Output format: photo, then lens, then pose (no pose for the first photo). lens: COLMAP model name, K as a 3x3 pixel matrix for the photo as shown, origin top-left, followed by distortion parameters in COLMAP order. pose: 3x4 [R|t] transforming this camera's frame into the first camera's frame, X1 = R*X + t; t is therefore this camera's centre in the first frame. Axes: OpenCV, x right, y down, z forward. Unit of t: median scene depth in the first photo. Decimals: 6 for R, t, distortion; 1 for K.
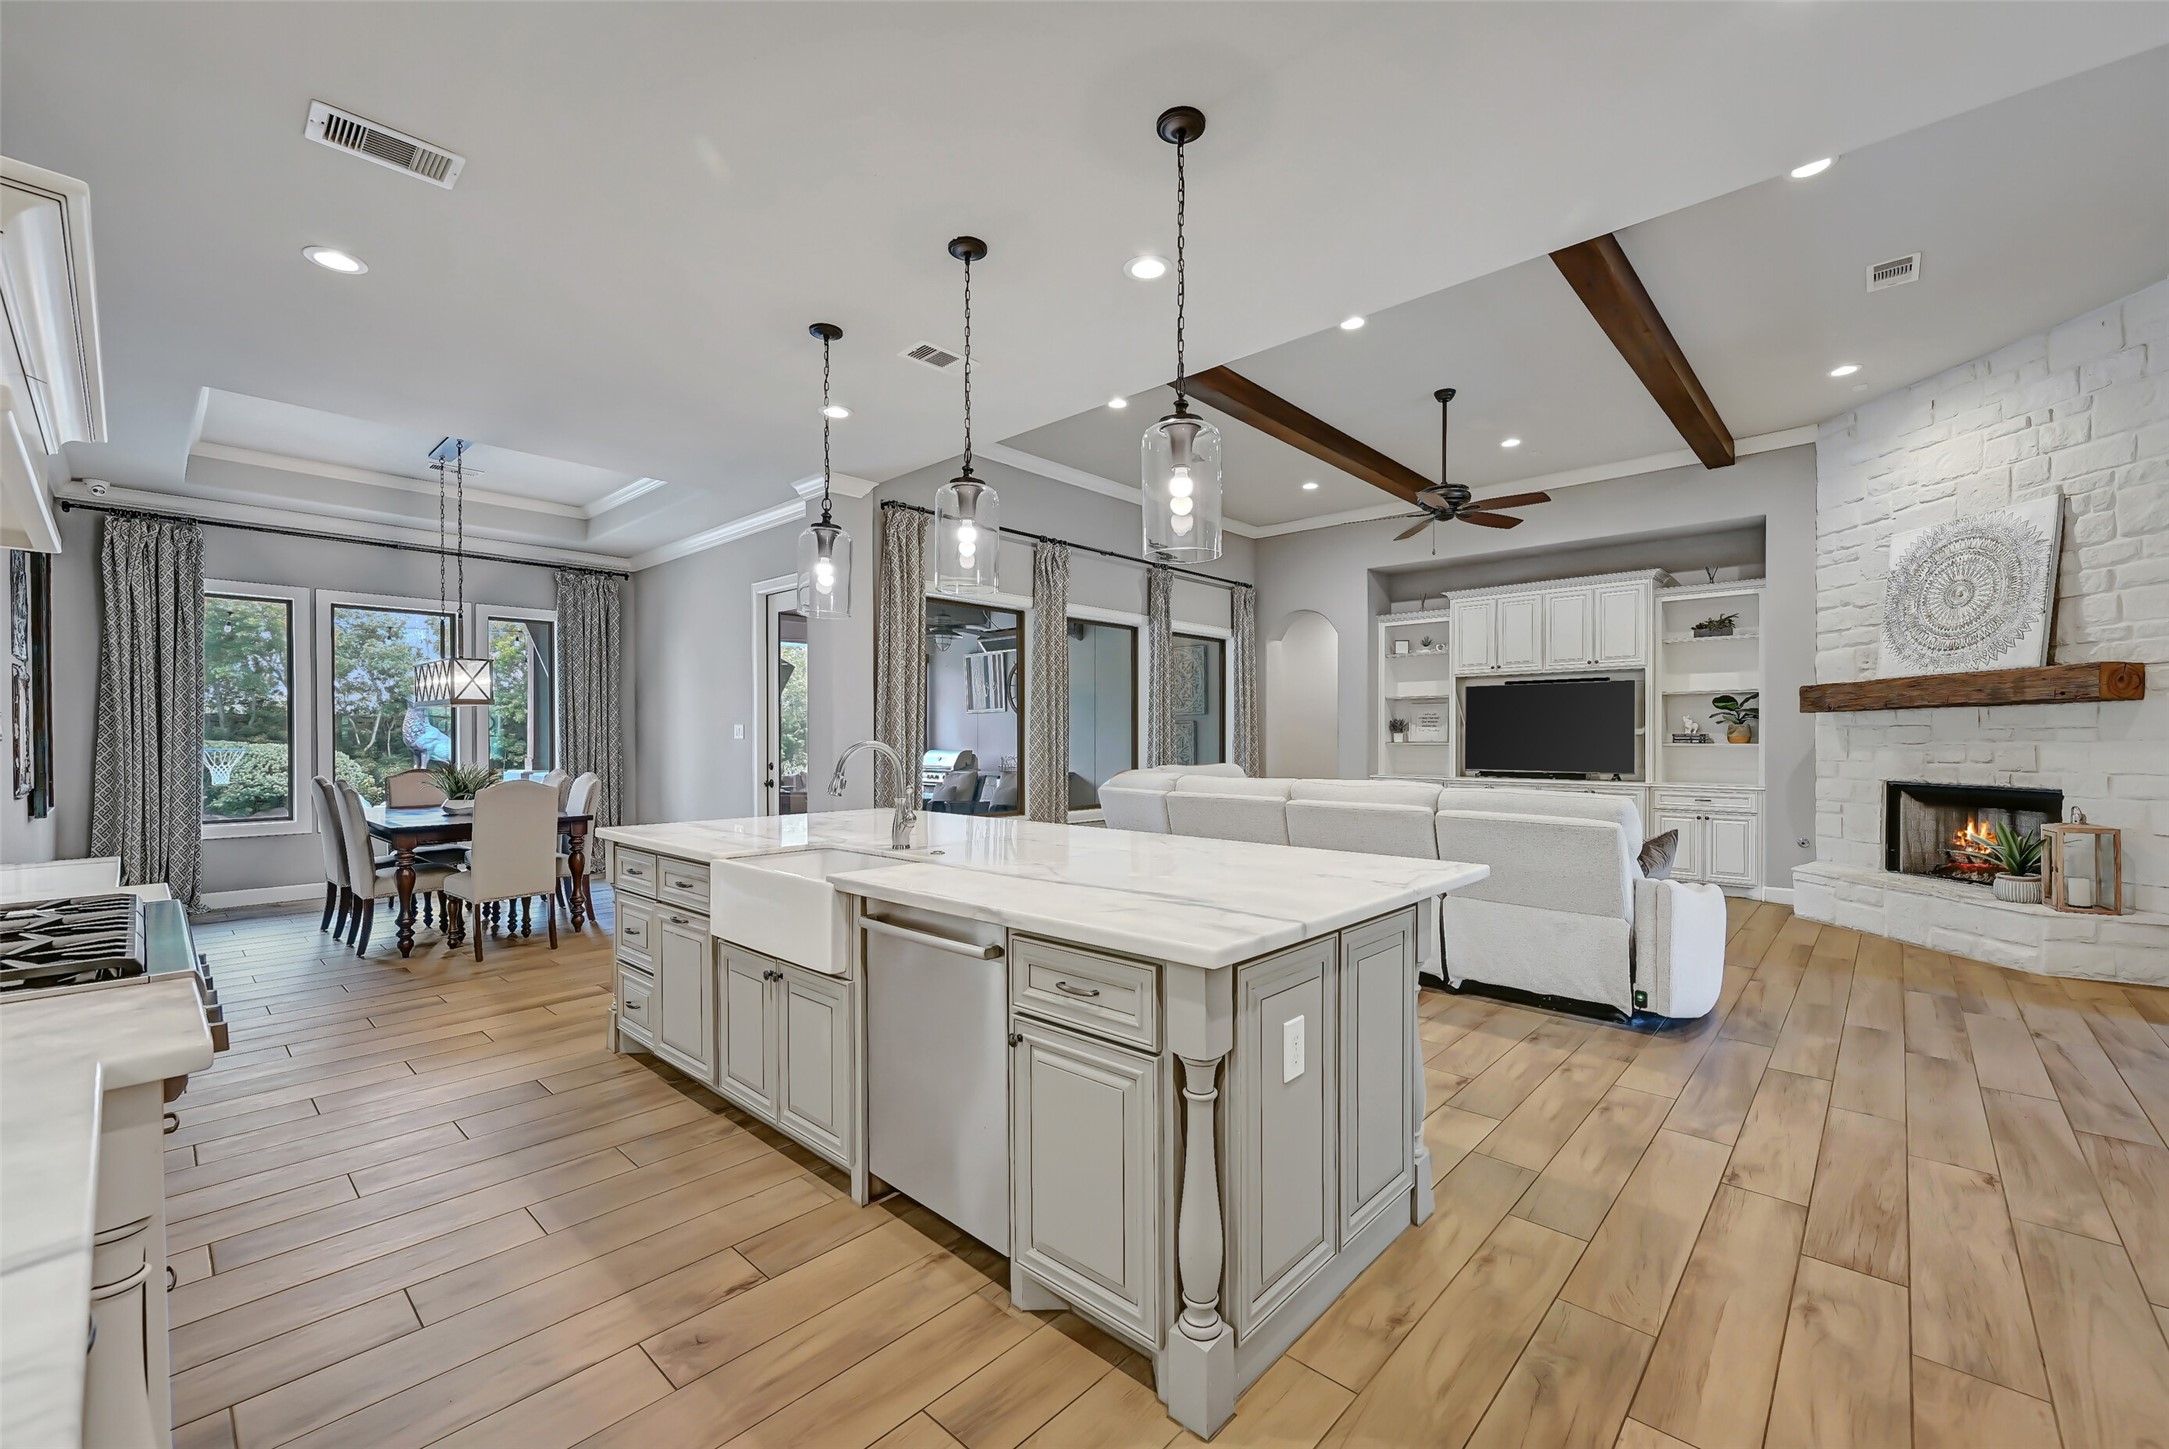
lens RADIAL K [[866.7, 0, 1095.2], [0, 866.7, 743.0], [0, 0, 1]] dist [0.000744, 0.000051]
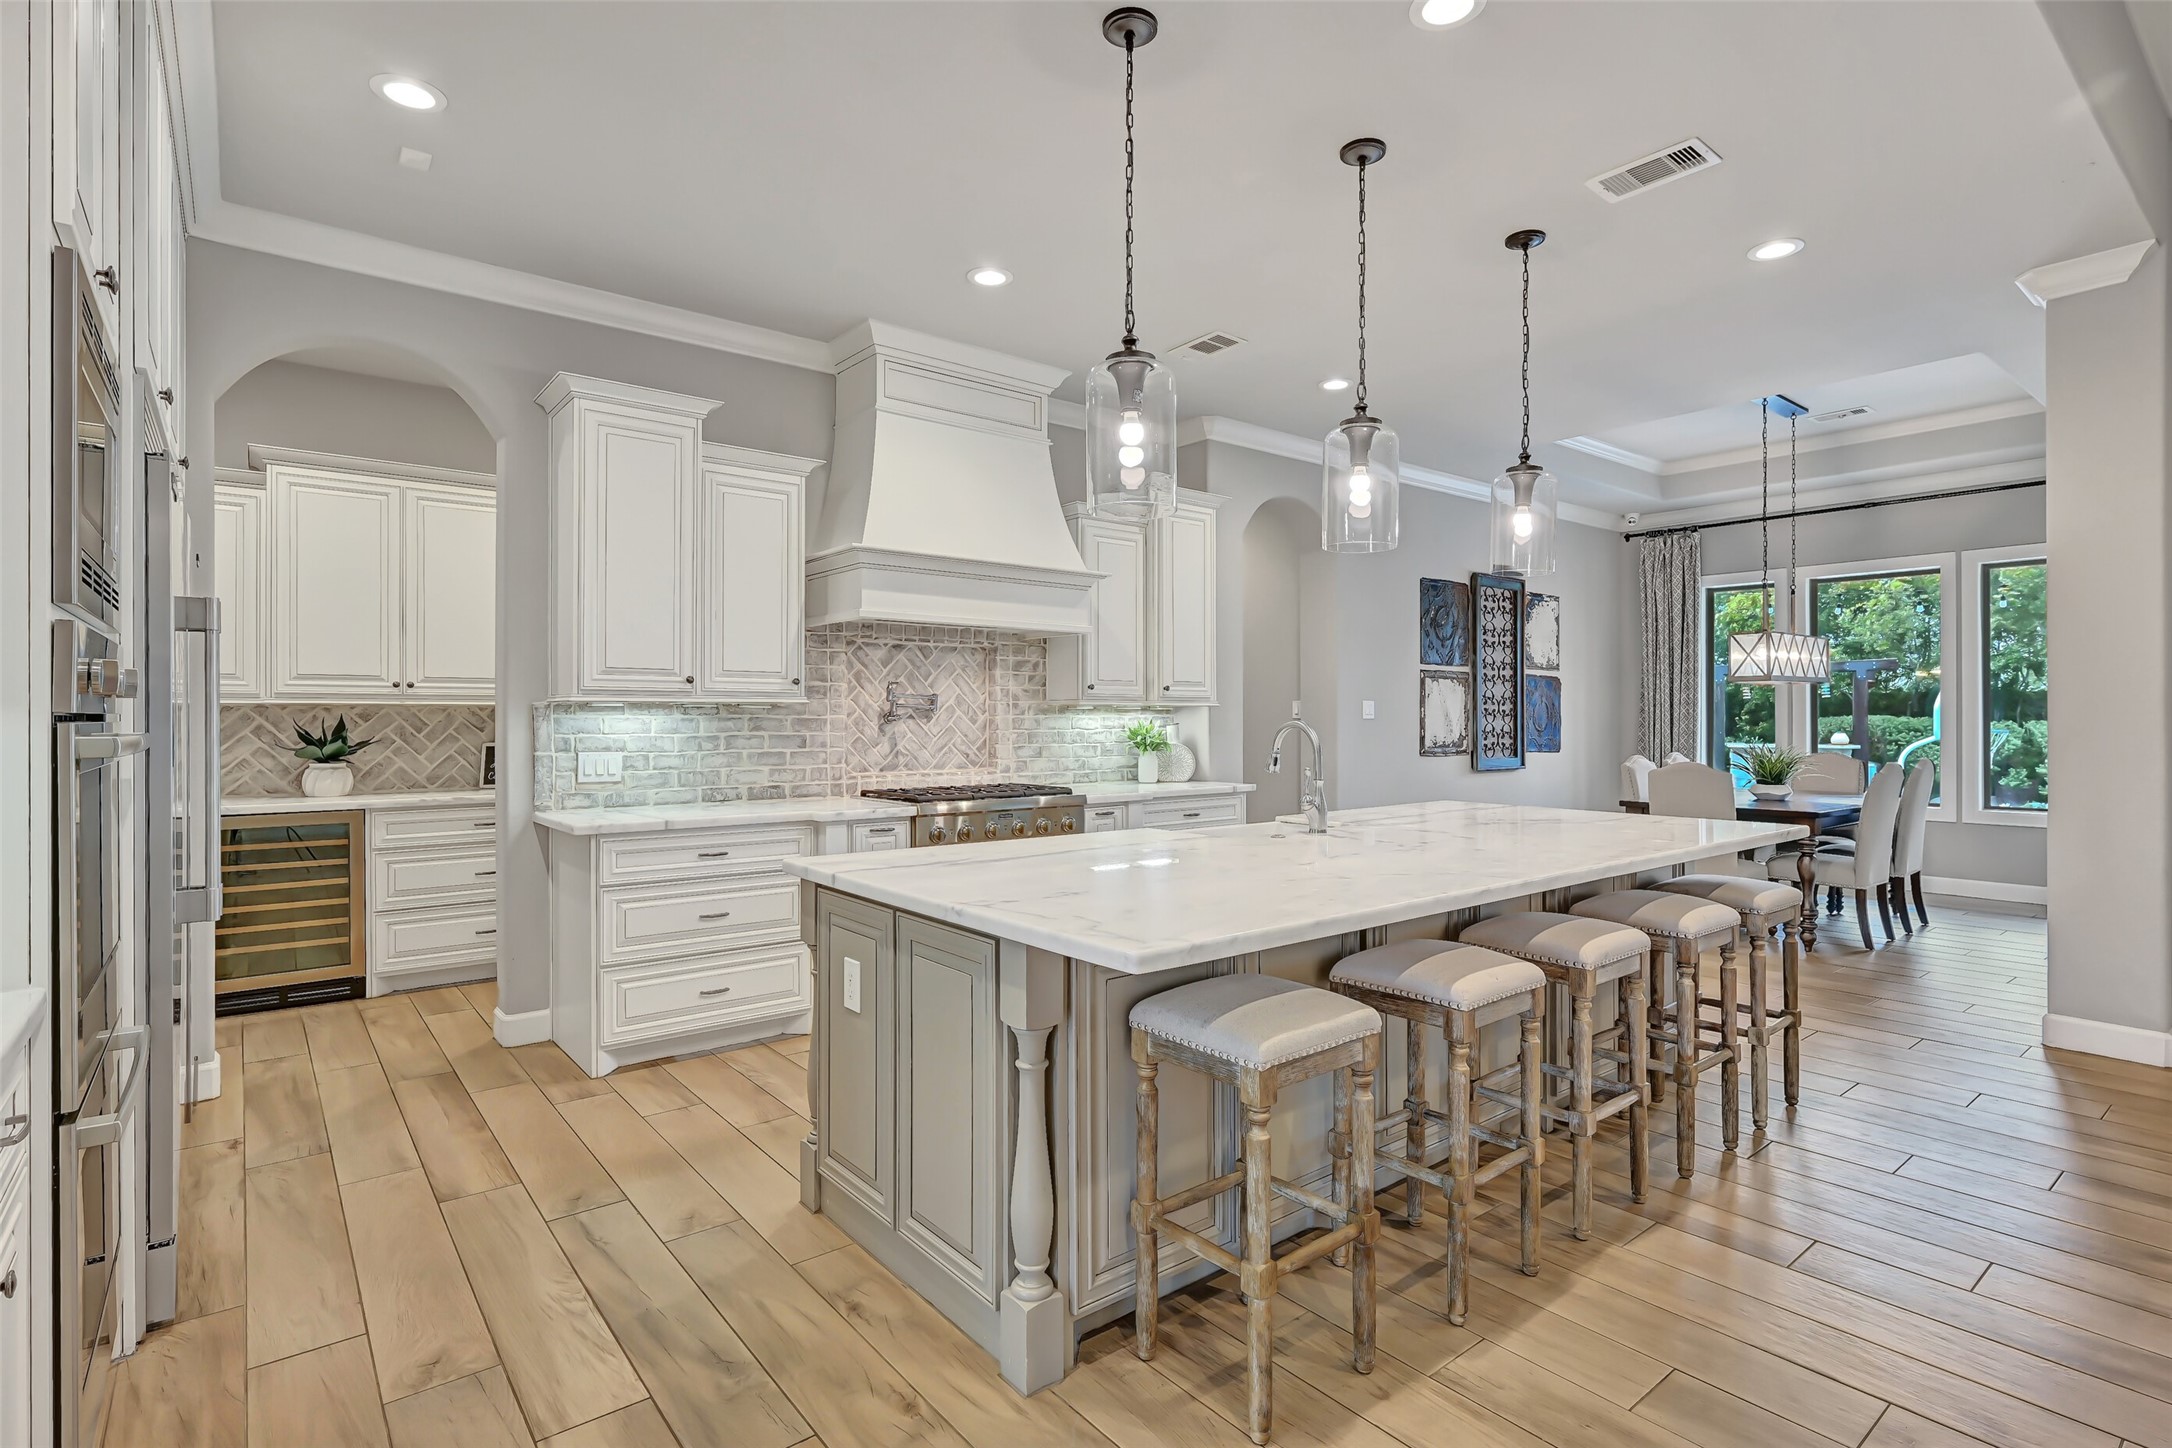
lens RADIAL K [[1049.3, 0, 1106.2], [0, 1049.3, 711.5], [0, 0, 1]] dist [0.004373, 0.000383]
pose [[-0.144417, -0.004415, -0.989507, 0.467206], [-0.006111, 0.999975, -0.003570, -0.004475], [0.989498, 0.005531, -0.144440, 0.461617]]
